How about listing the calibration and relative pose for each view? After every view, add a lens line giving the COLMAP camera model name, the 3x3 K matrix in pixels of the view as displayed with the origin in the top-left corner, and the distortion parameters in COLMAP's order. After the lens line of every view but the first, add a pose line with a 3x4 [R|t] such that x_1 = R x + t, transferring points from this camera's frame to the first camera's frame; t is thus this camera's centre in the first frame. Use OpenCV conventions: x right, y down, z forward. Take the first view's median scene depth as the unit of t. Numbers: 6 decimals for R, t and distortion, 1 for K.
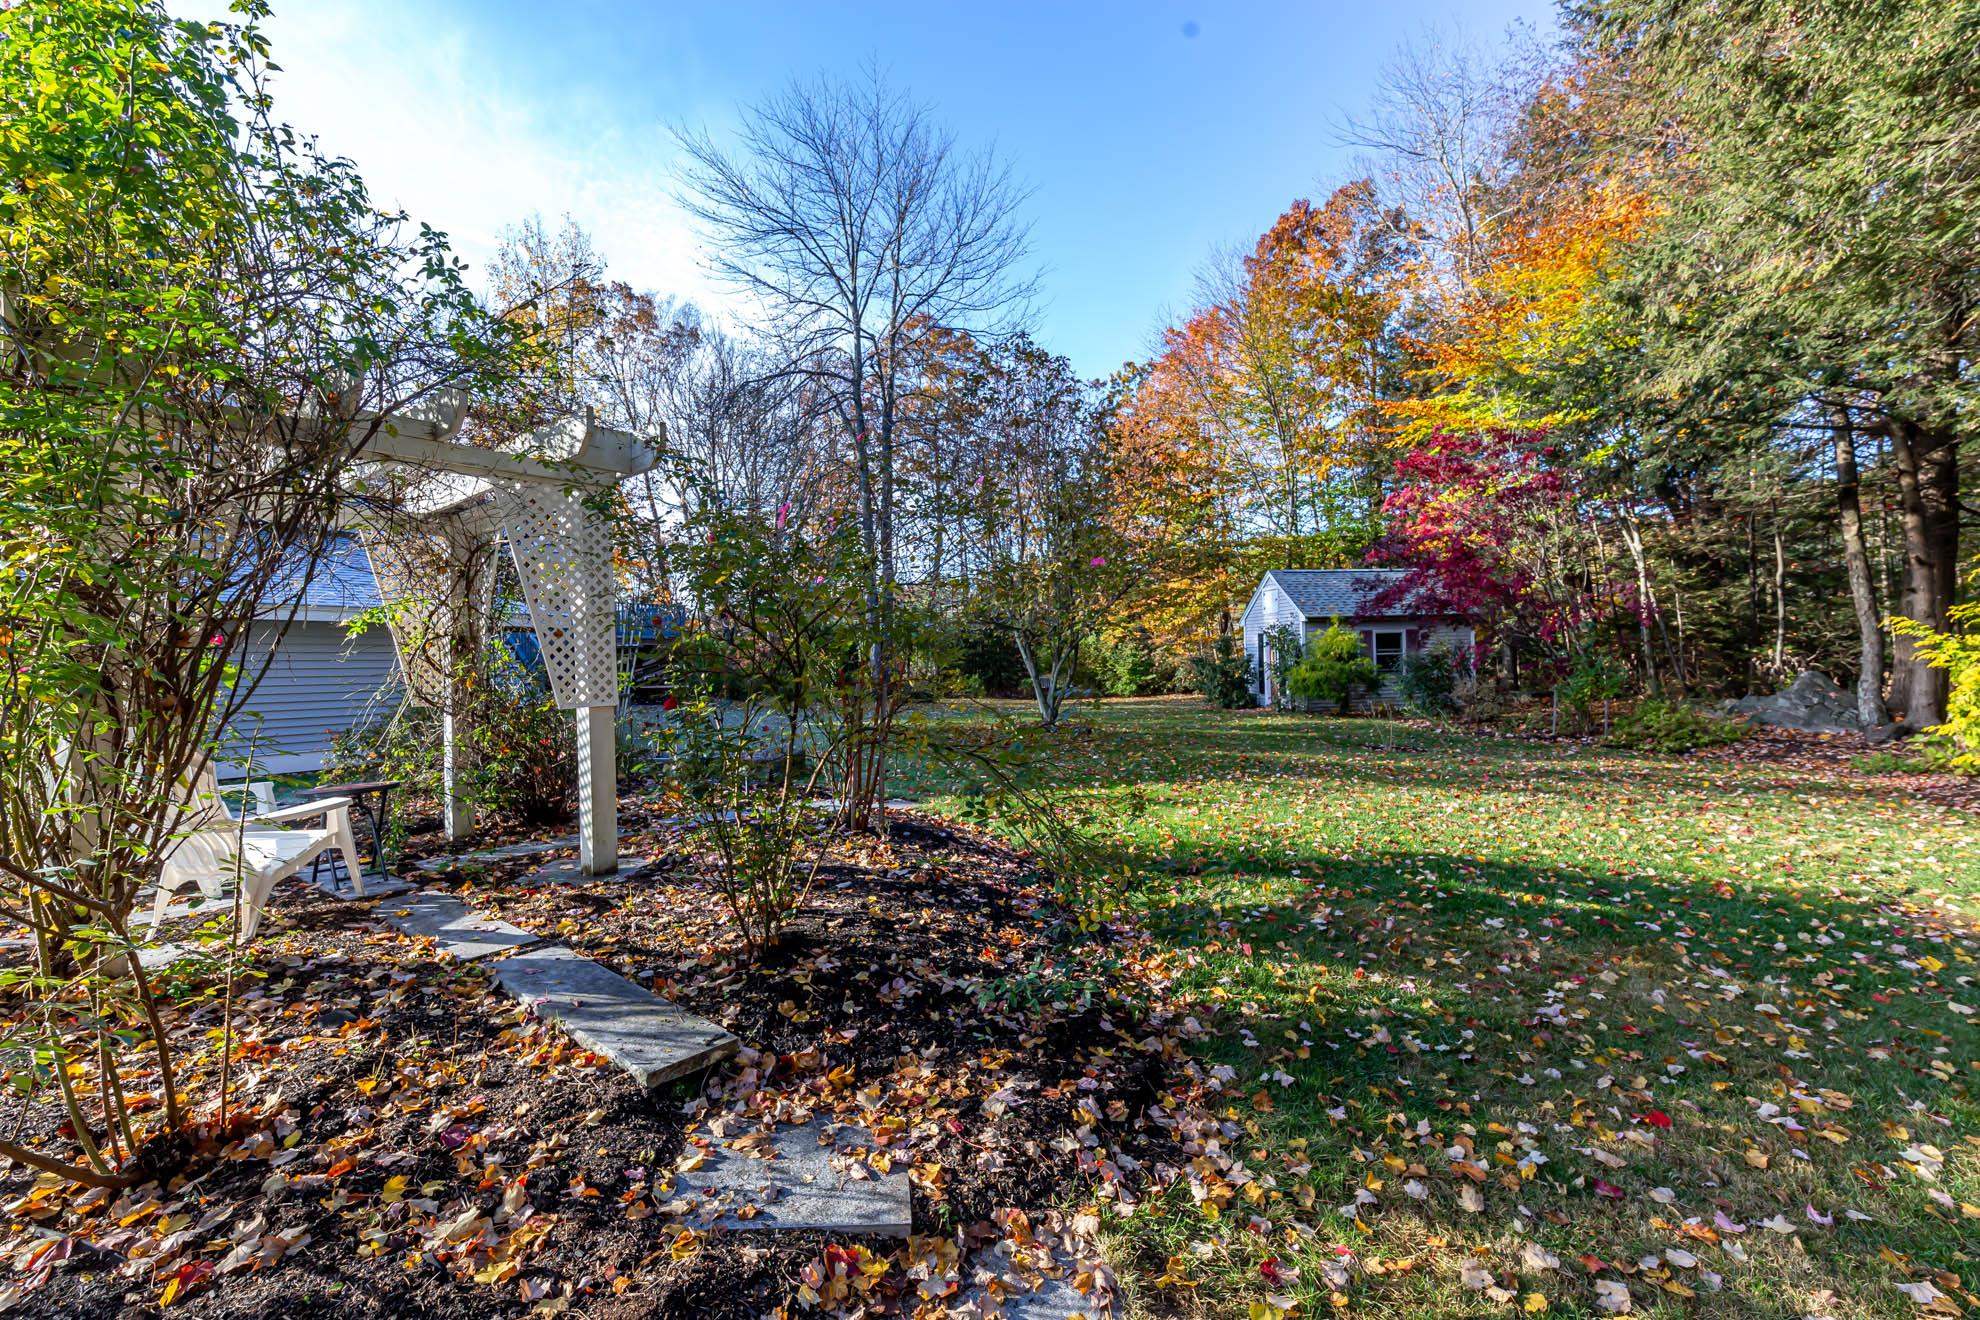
lens RADIAL K [[876.7, 0, 997.9], [0, 876.7, 658.5], [0, 0, 1]] dist [0.001507, 0.000190]
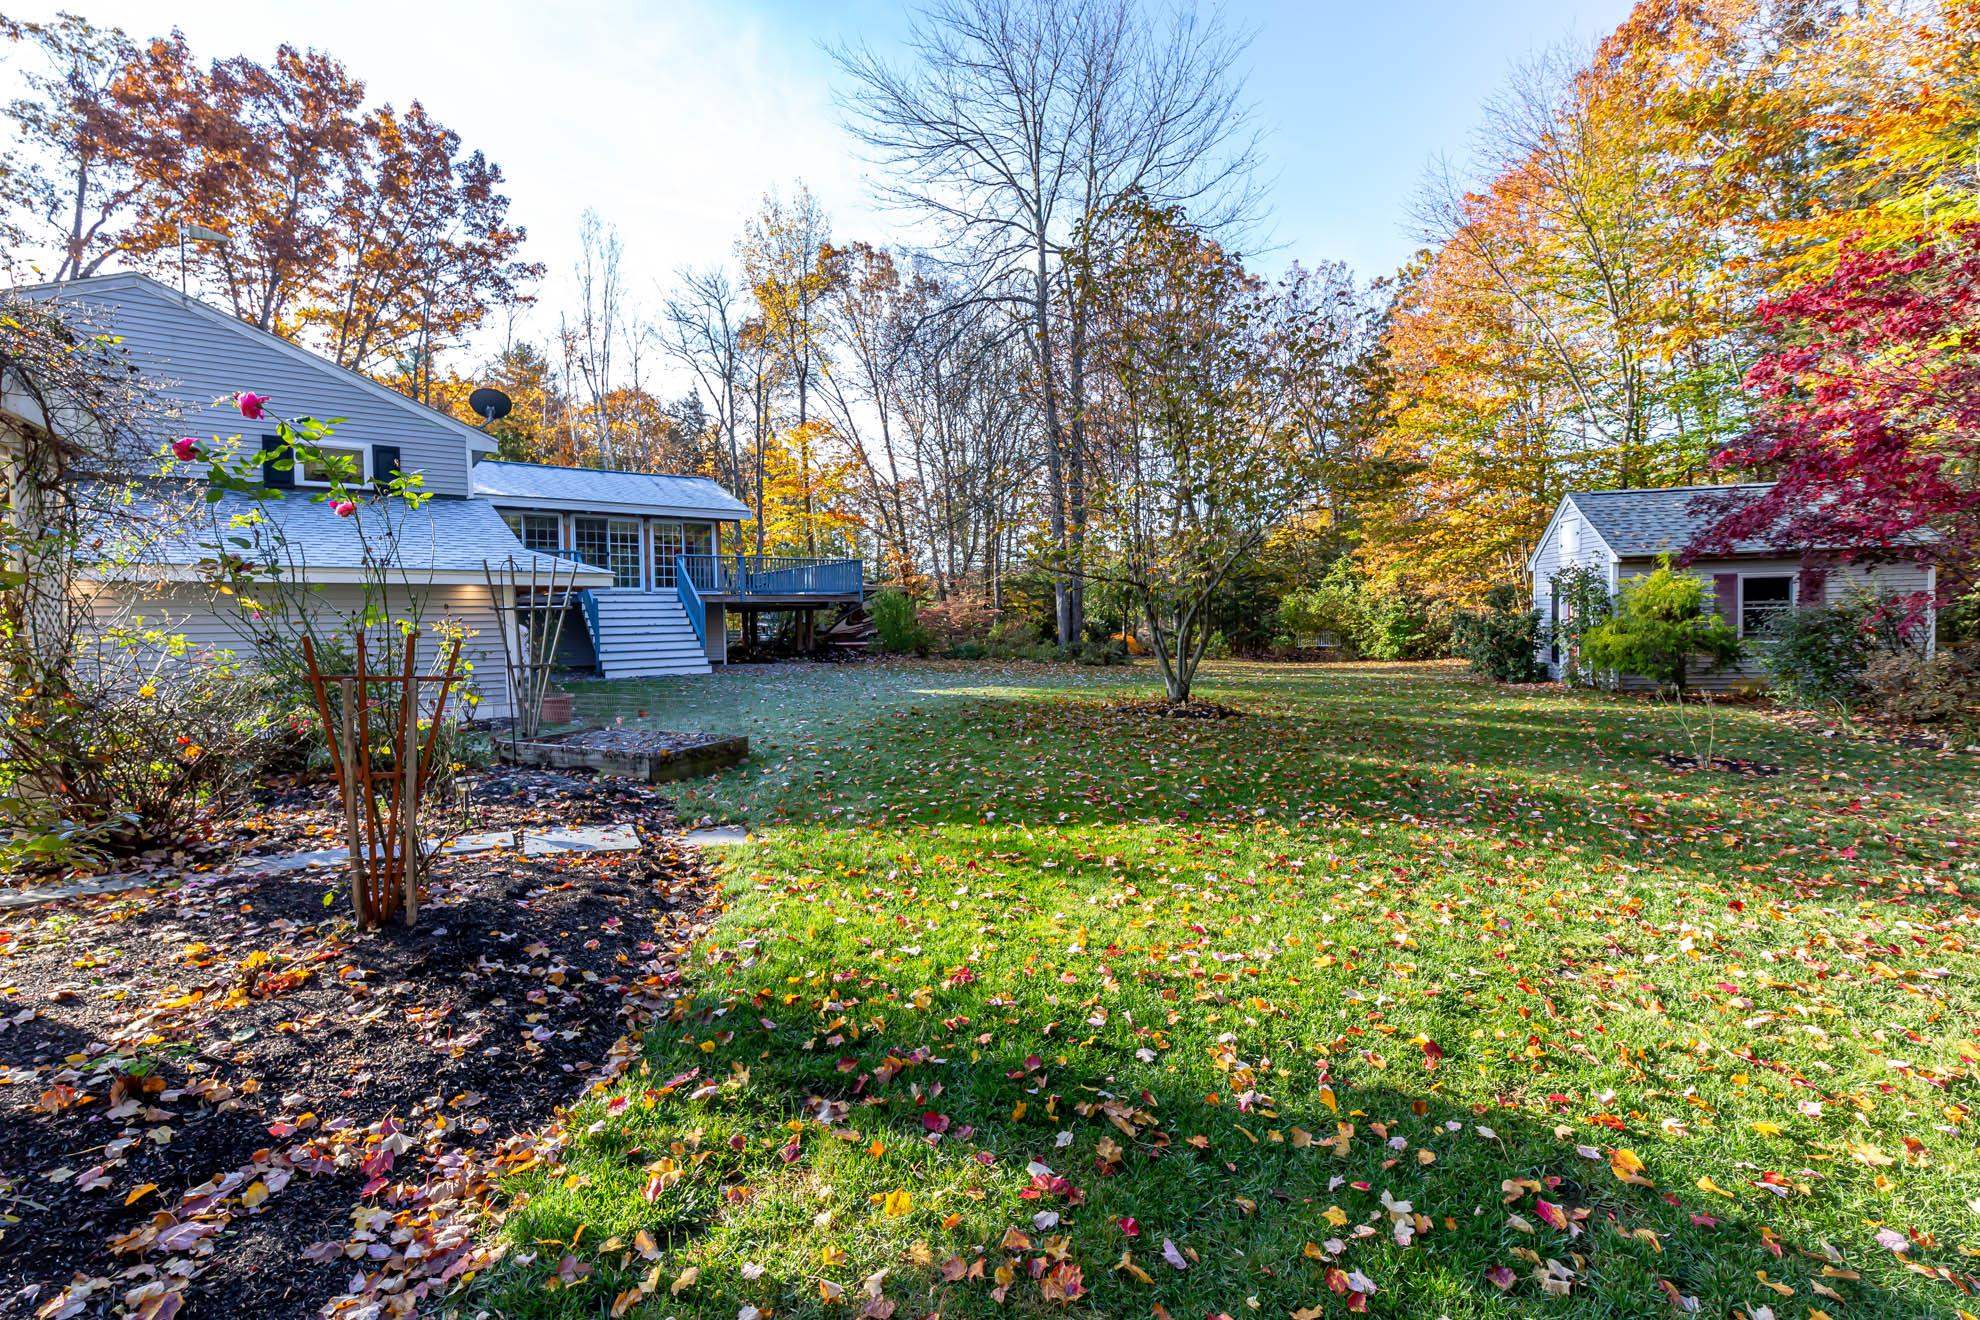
lens RADIAL K [[876.7, 0, 982.8], [0, 876.7, 652.3], [0, 0, 1]] dist [0.001507, 0.000190]
pose [[0.936572, 0.013413, -0.350218, 0.100745], [0.002998, 0.998924, 0.046274, -0.003800], [0.350462, -0.044389, 0.935524, 0.132511]]
